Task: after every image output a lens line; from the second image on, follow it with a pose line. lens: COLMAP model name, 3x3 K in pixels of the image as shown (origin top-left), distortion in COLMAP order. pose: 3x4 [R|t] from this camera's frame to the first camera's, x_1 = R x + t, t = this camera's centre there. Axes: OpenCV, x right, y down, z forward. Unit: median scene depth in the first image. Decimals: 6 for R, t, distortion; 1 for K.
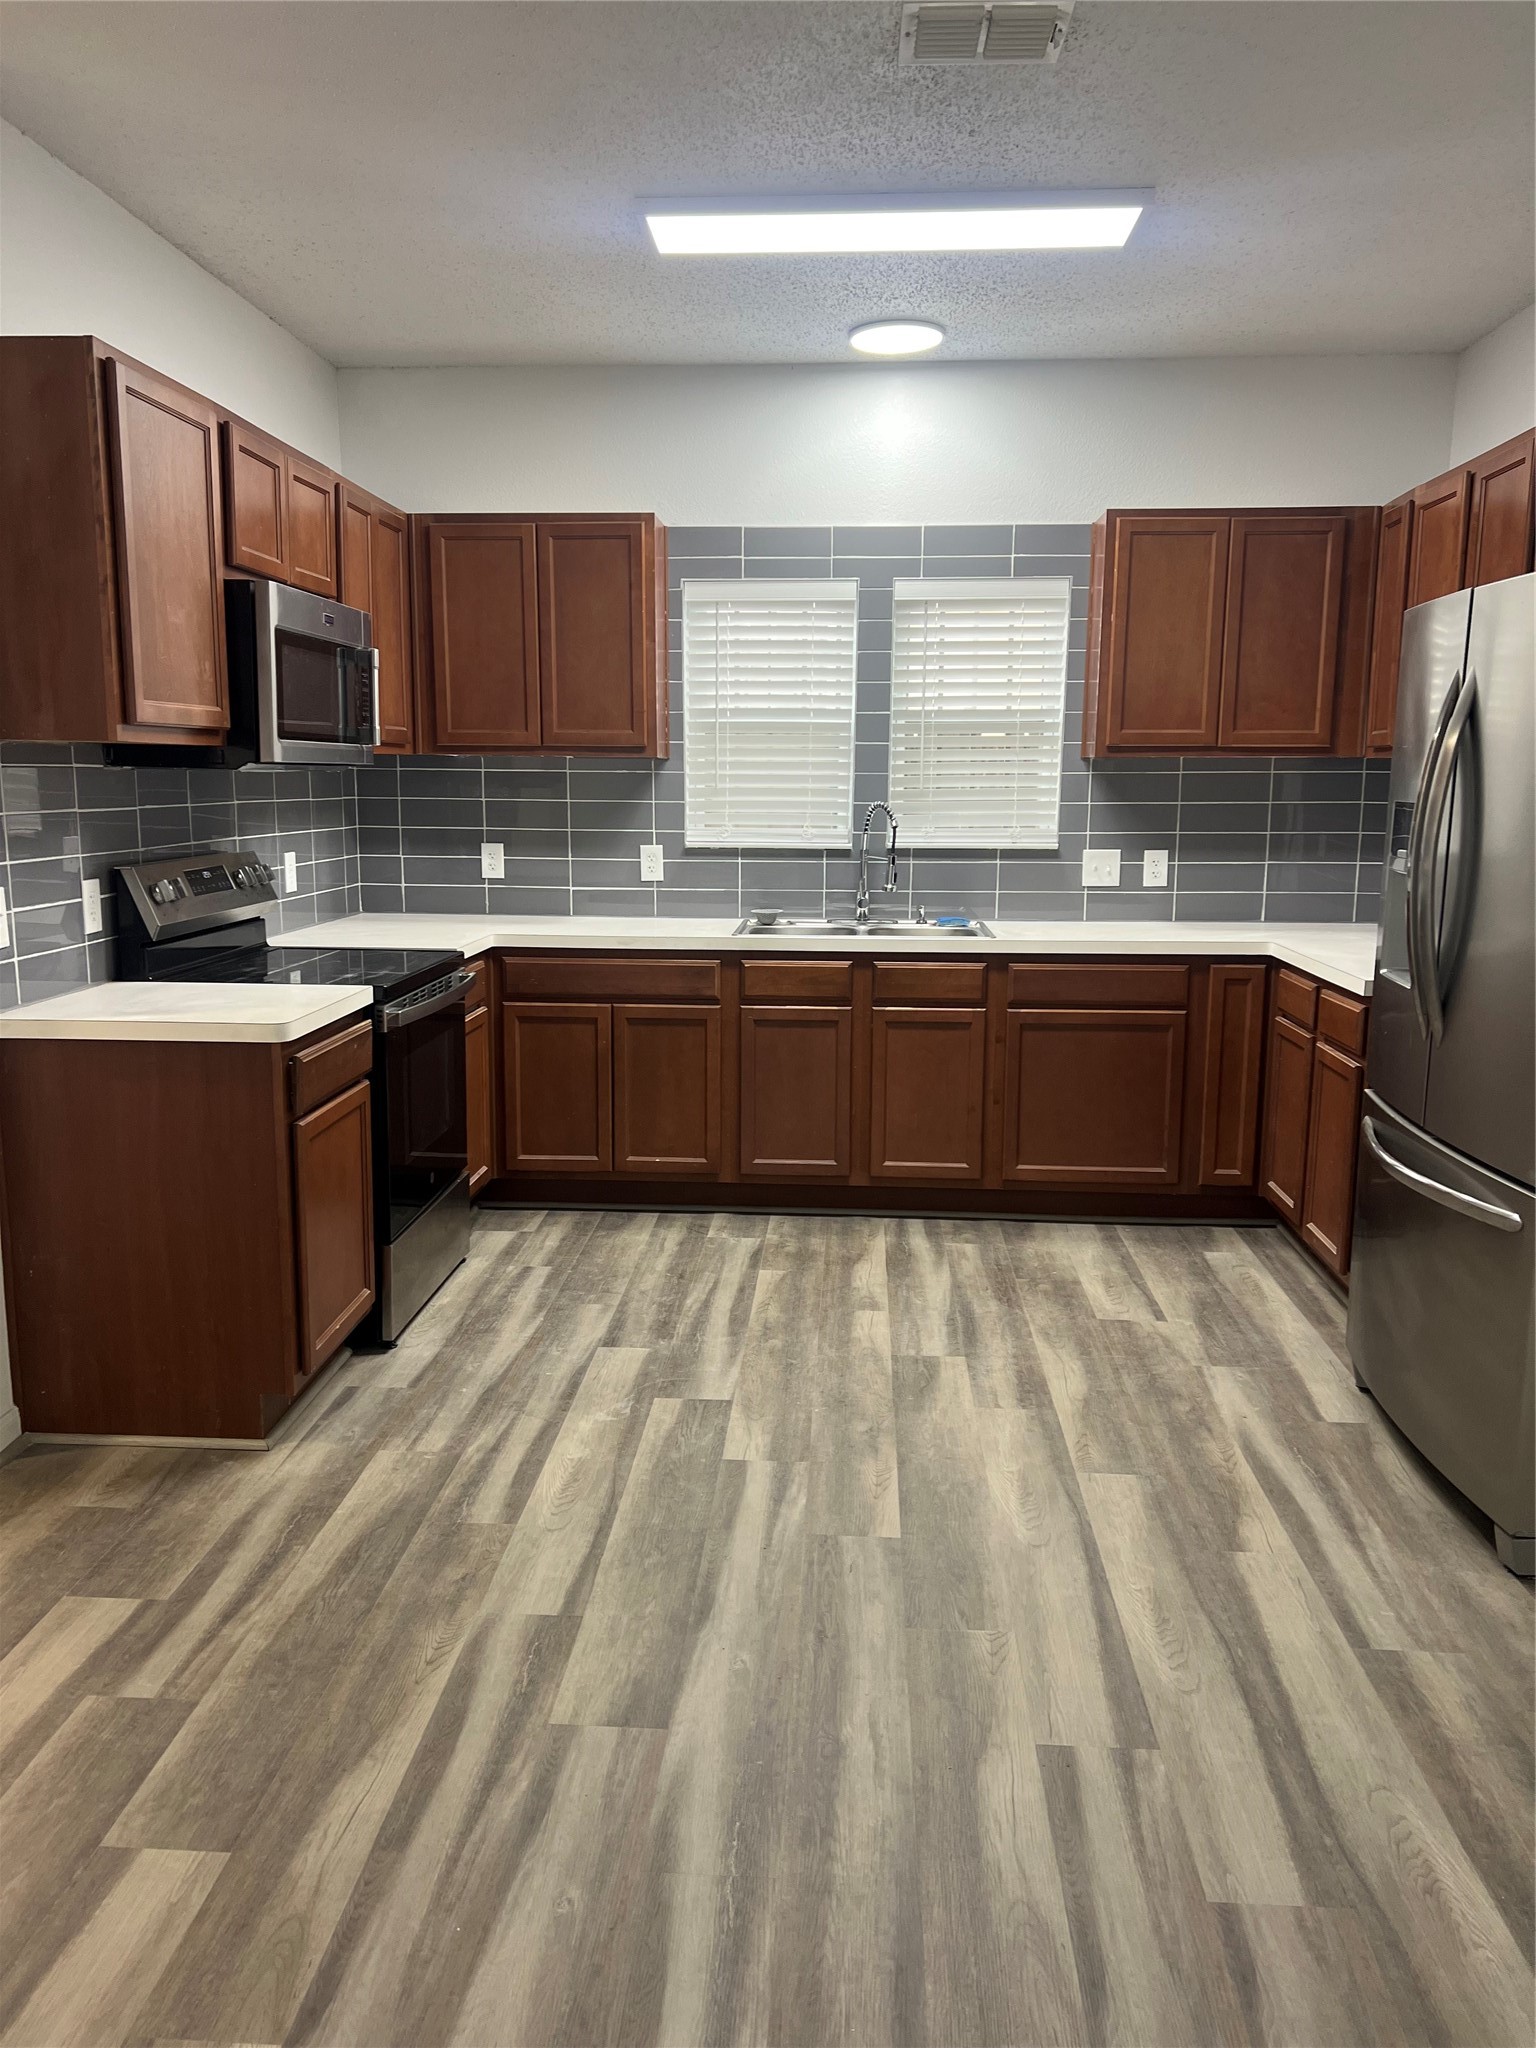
lens RADIAL K [[1533.2, 0, 768.0], [0, 1533.2, 1024.0], [0, 0, 1]] dist [0.019430, -0.008090]
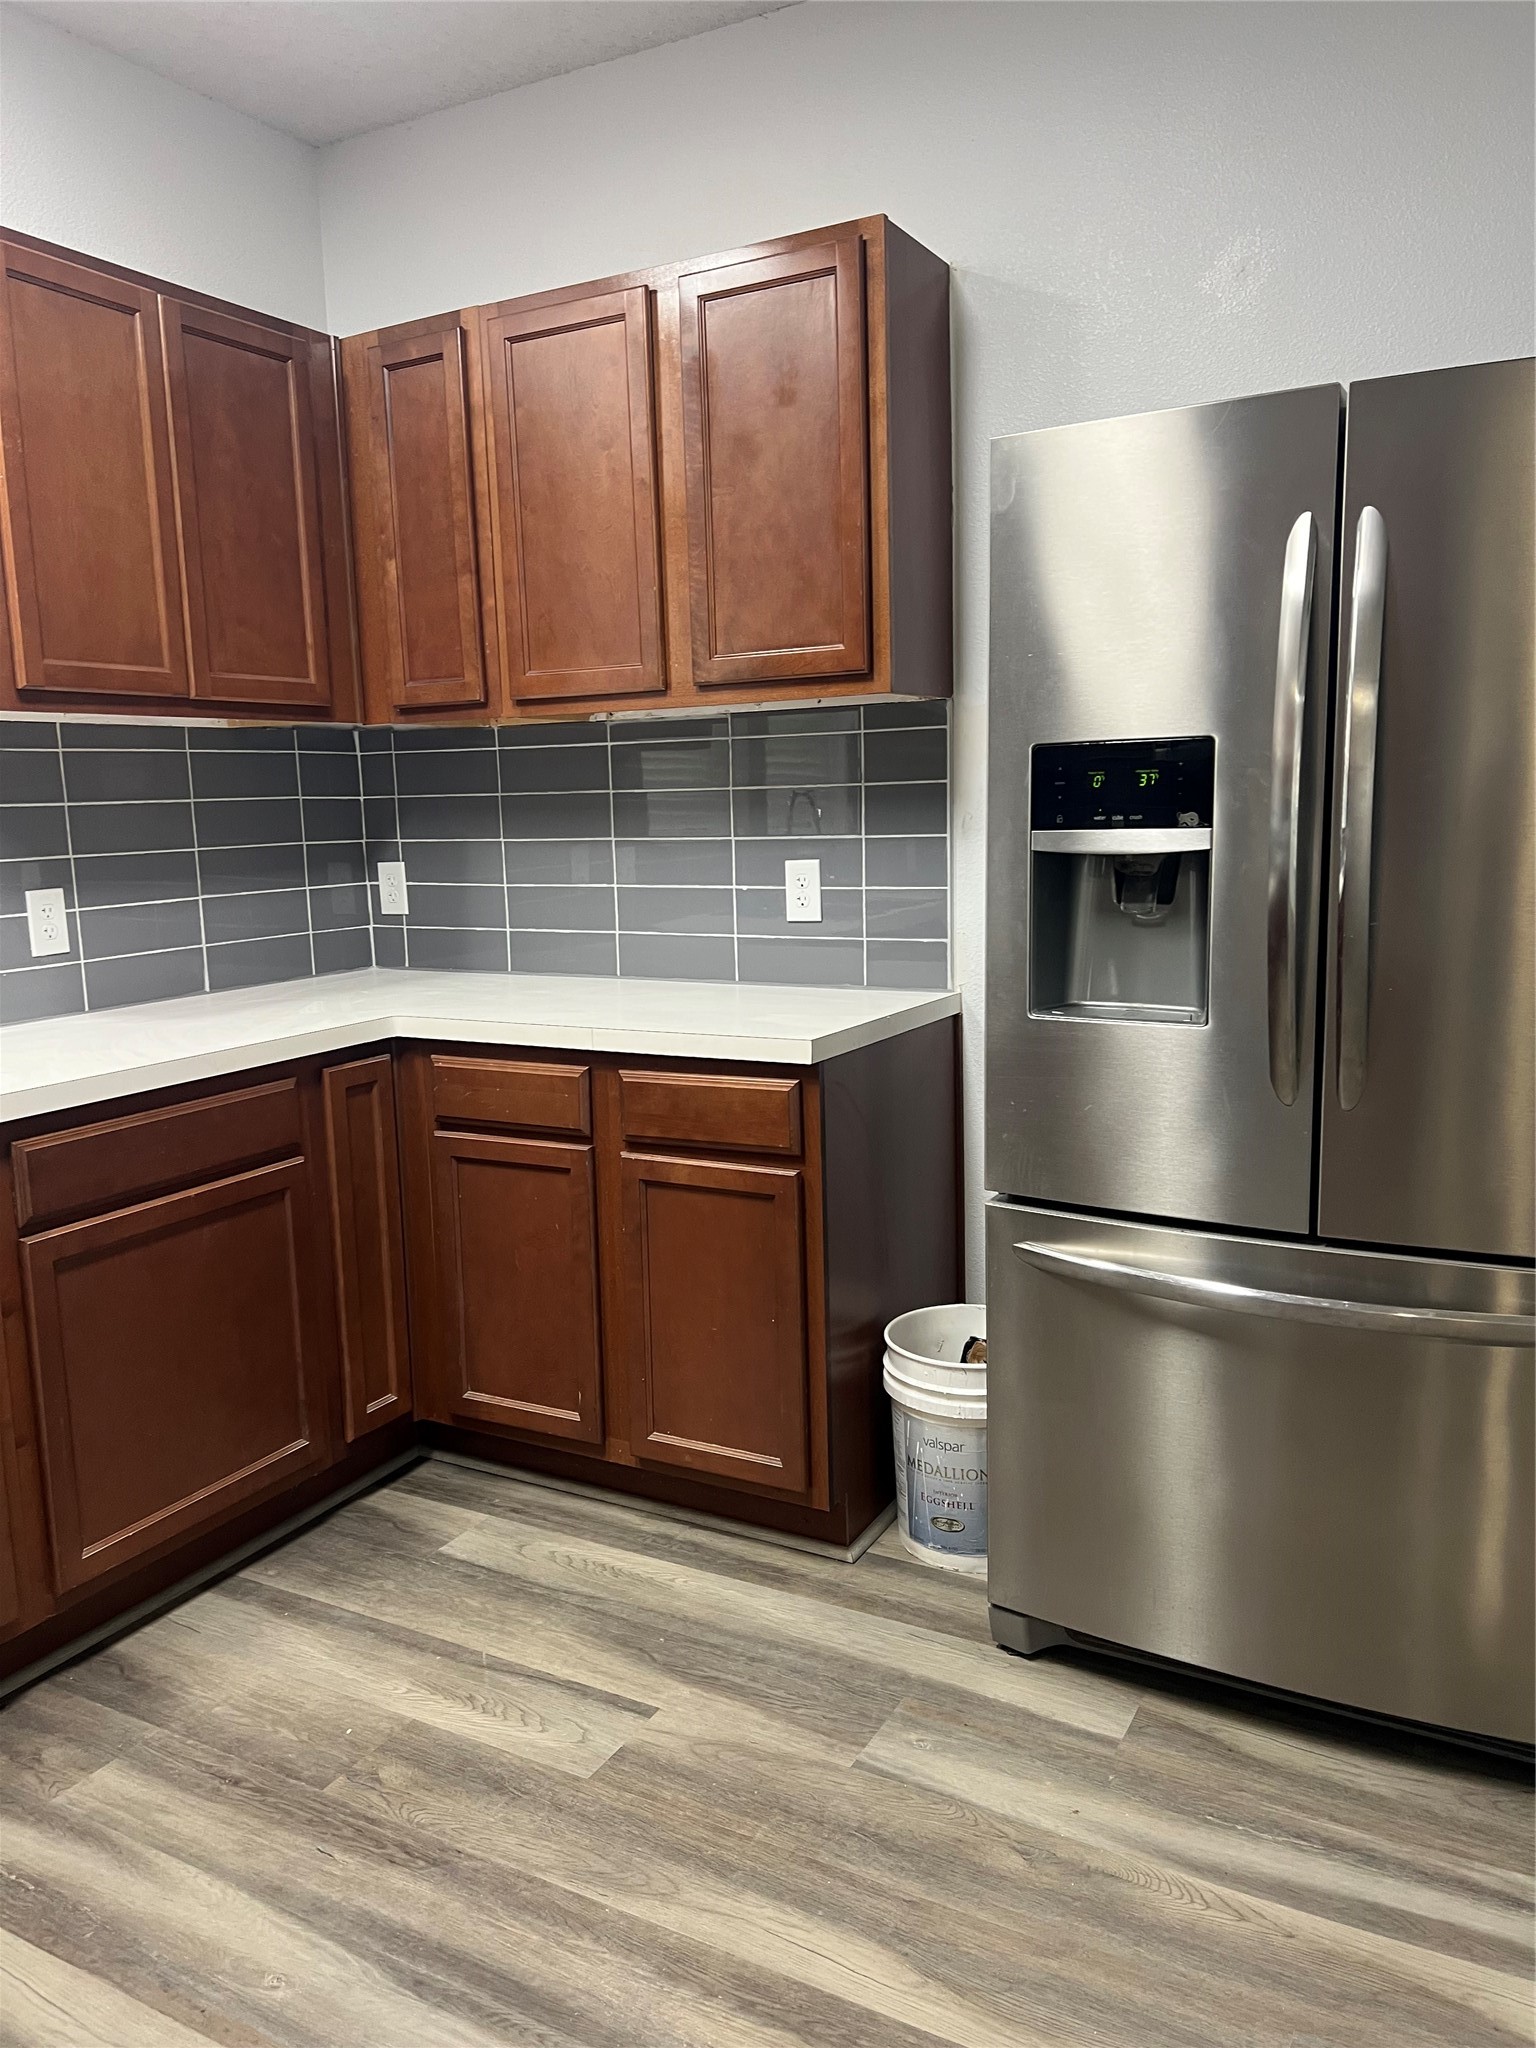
lens RADIAL K [[1533.2, 0, 768.0], [0, 1533.2, 1024.0], [0, 0, 1]] dist [0.019430, -0.008090]
pose [[0.430789, -0.150047, 0.889891, -0.157712], [0.174025, 0.981385, 0.081230, -0.075965], [-0.885514, 0.119870, 0.448882, 0.611412]]
